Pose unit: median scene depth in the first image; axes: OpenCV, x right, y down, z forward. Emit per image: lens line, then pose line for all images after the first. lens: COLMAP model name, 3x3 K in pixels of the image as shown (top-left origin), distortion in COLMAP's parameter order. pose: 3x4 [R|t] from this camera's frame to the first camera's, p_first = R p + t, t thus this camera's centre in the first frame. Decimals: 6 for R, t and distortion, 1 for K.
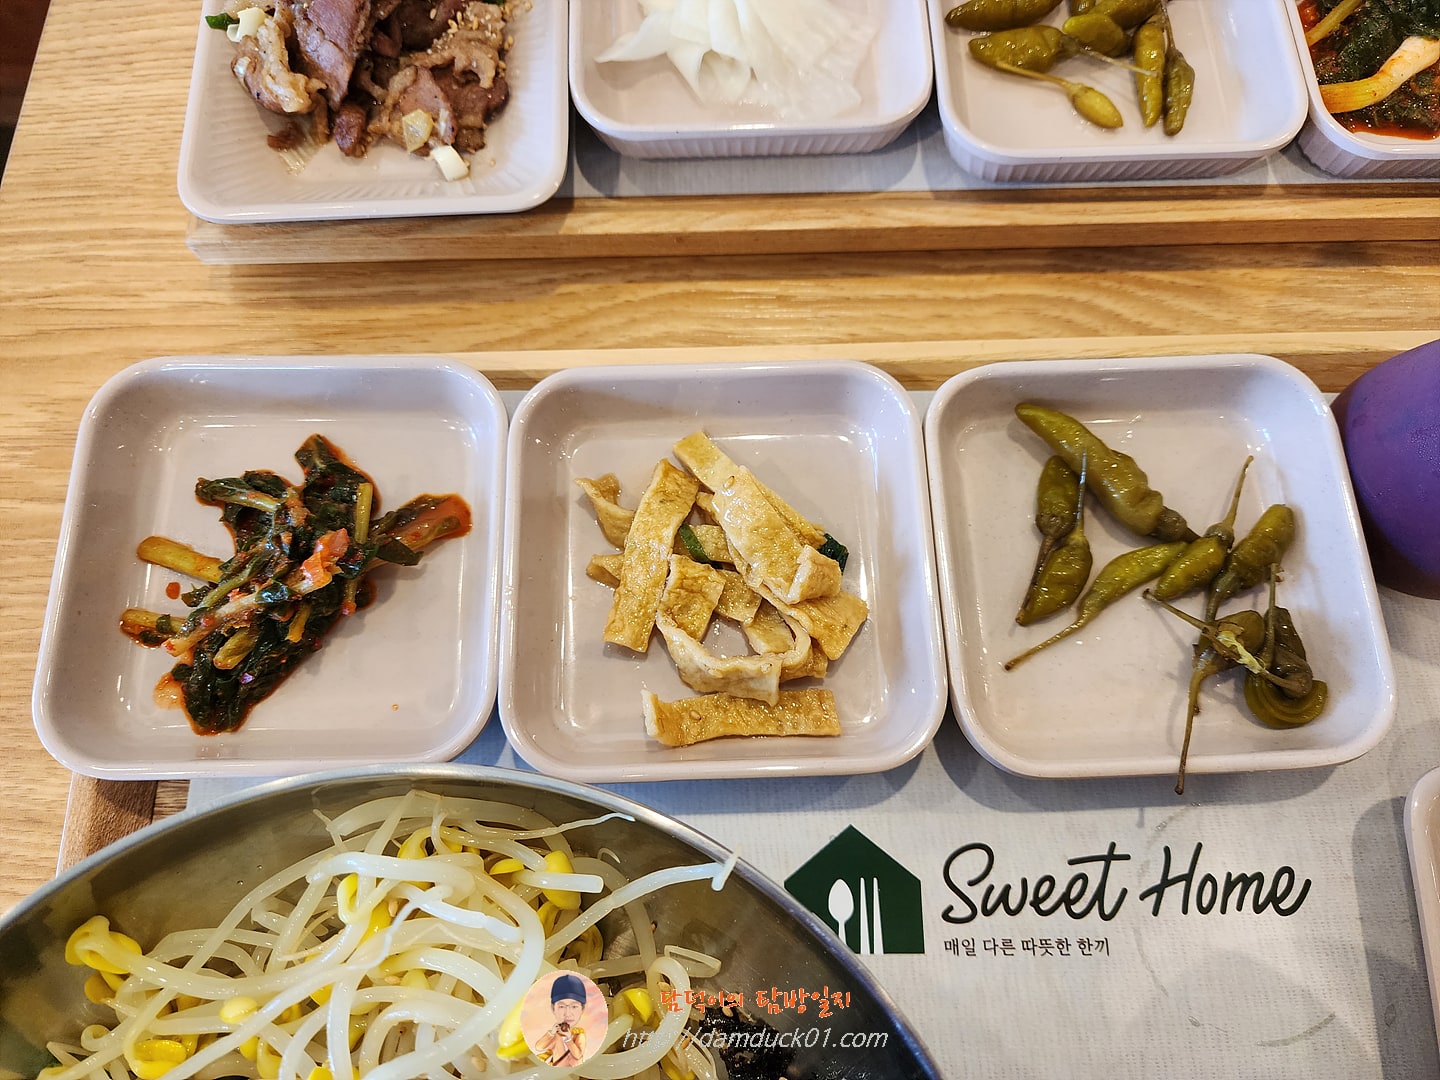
lens RADIAL K [[1235.1, 0, 720.0], [0, 1235.1, 540.0], [0, 0, 1]] dist [0.067560, -0.169585]
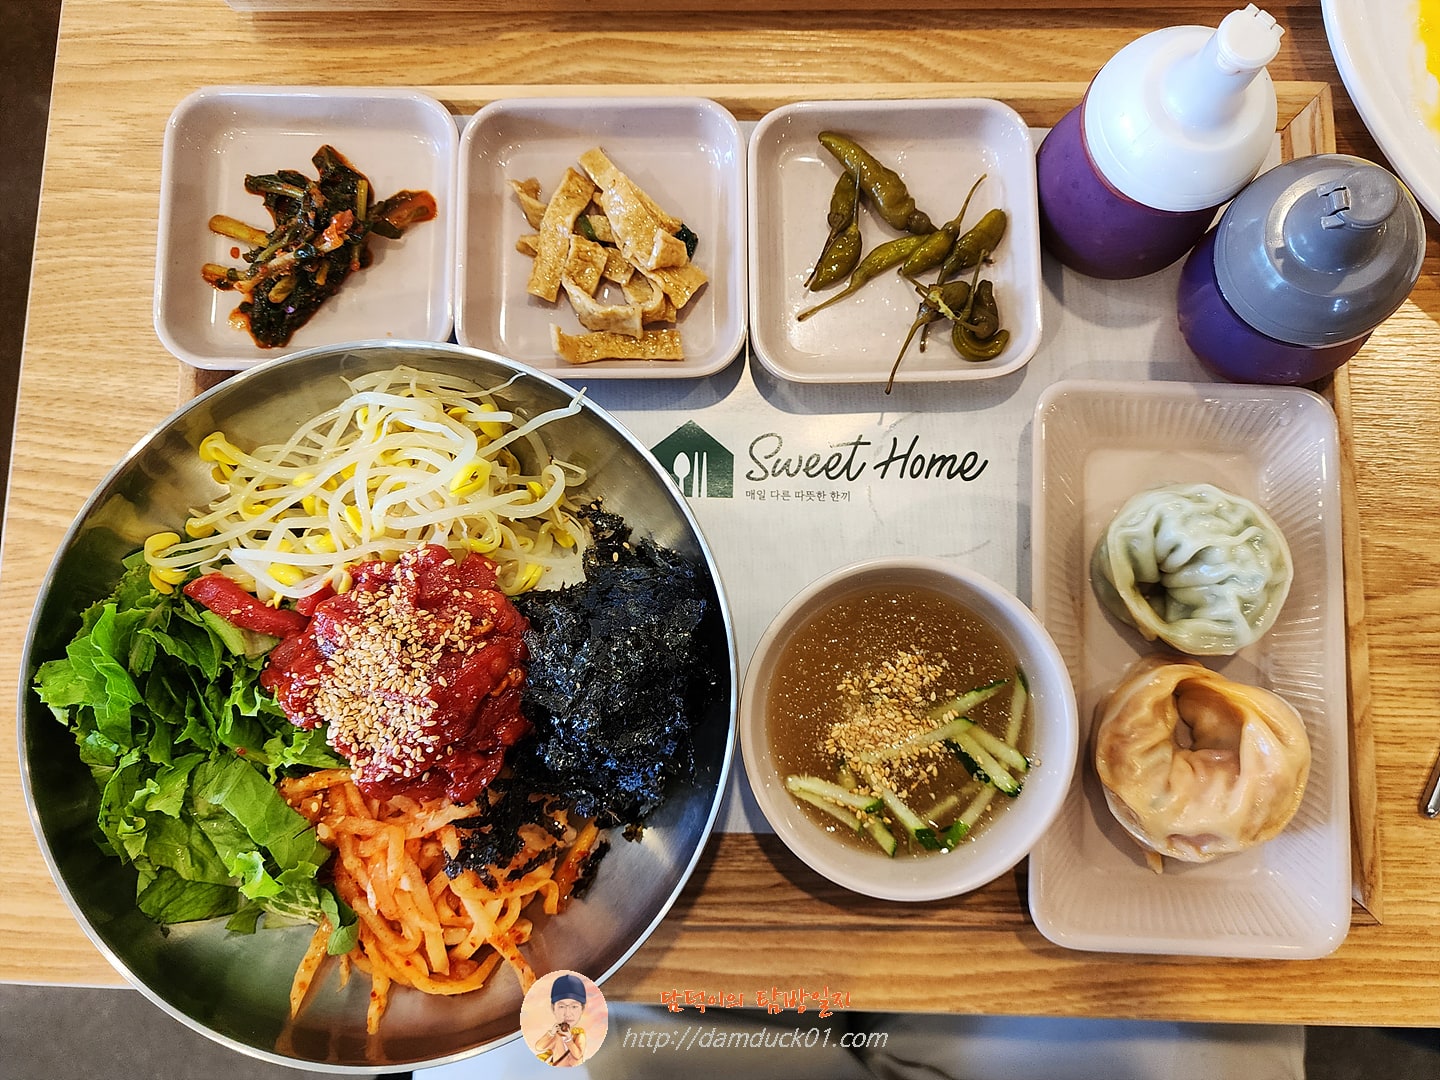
lens RADIAL K [[1248.8, 0, 720.0], [0, 1248.8, 540.0], [0, 0, 1]] dist [0.062580, -0.094309]
pose [[0.999808, 0.019482, -0.002037, 0.142719], [-0.018681, 0.979625, 0.199964, 0.063915], [0.005891, -0.199887, 0.979801, -0.520561]]
